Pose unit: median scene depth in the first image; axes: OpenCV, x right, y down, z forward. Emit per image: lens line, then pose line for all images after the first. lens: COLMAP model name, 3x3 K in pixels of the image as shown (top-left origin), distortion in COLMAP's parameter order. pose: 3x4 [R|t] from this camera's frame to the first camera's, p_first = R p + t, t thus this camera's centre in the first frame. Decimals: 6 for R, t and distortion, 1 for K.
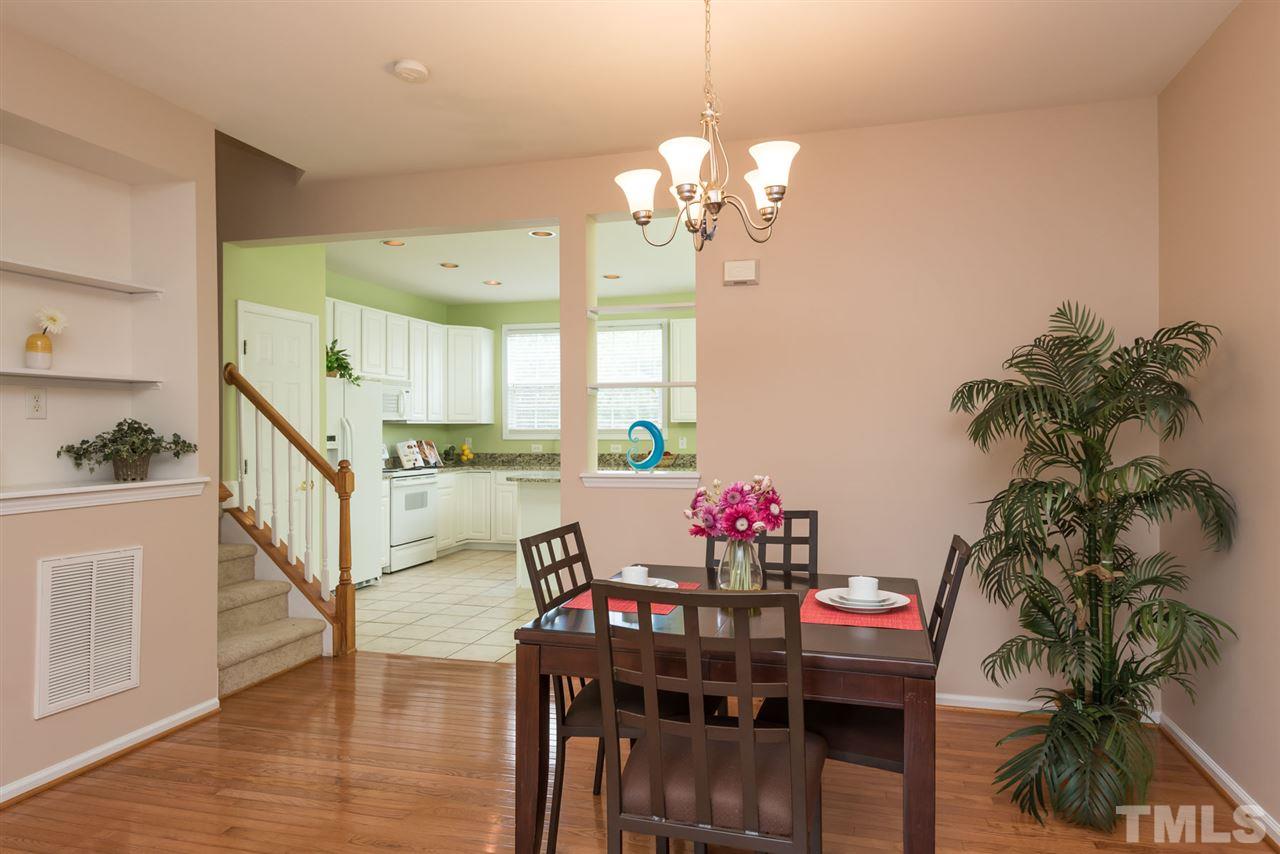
lens RADIAL K [[860.4, 0, 637.0], [0, 860.4, 427.7], [0, 0, 1]] dist [0.024191, -0.007401]
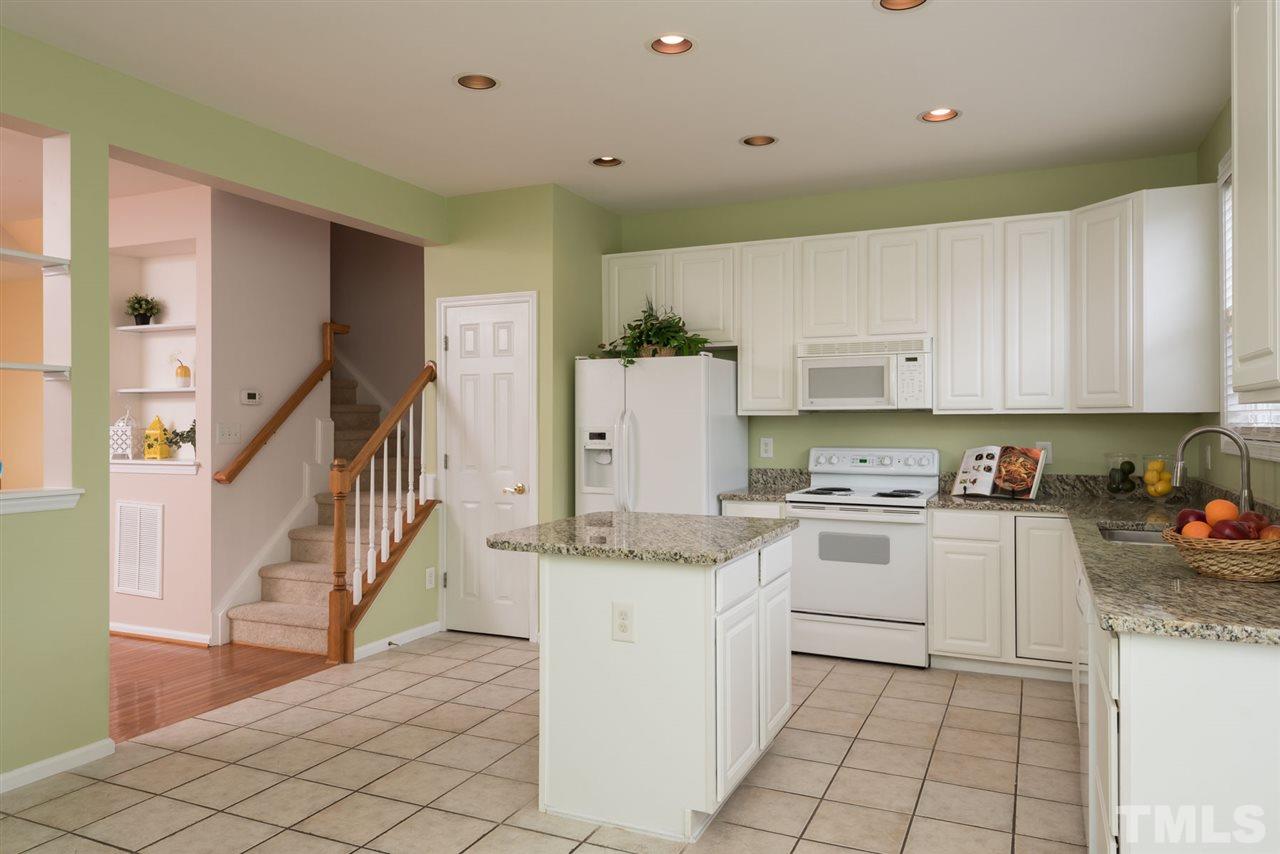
lens RADIAL K [[860.4, 0, 637.0], [0, 860.4, 418.2], [0, 0, 1]] dist [0.024191, -0.007401]
pose [[-0.180280, -0.002117, -0.983613, 0.662126], [0.002157, 0.999994, -0.002548, -0.003730], [0.983613, -0.002581, -0.180275, 1.856573]]
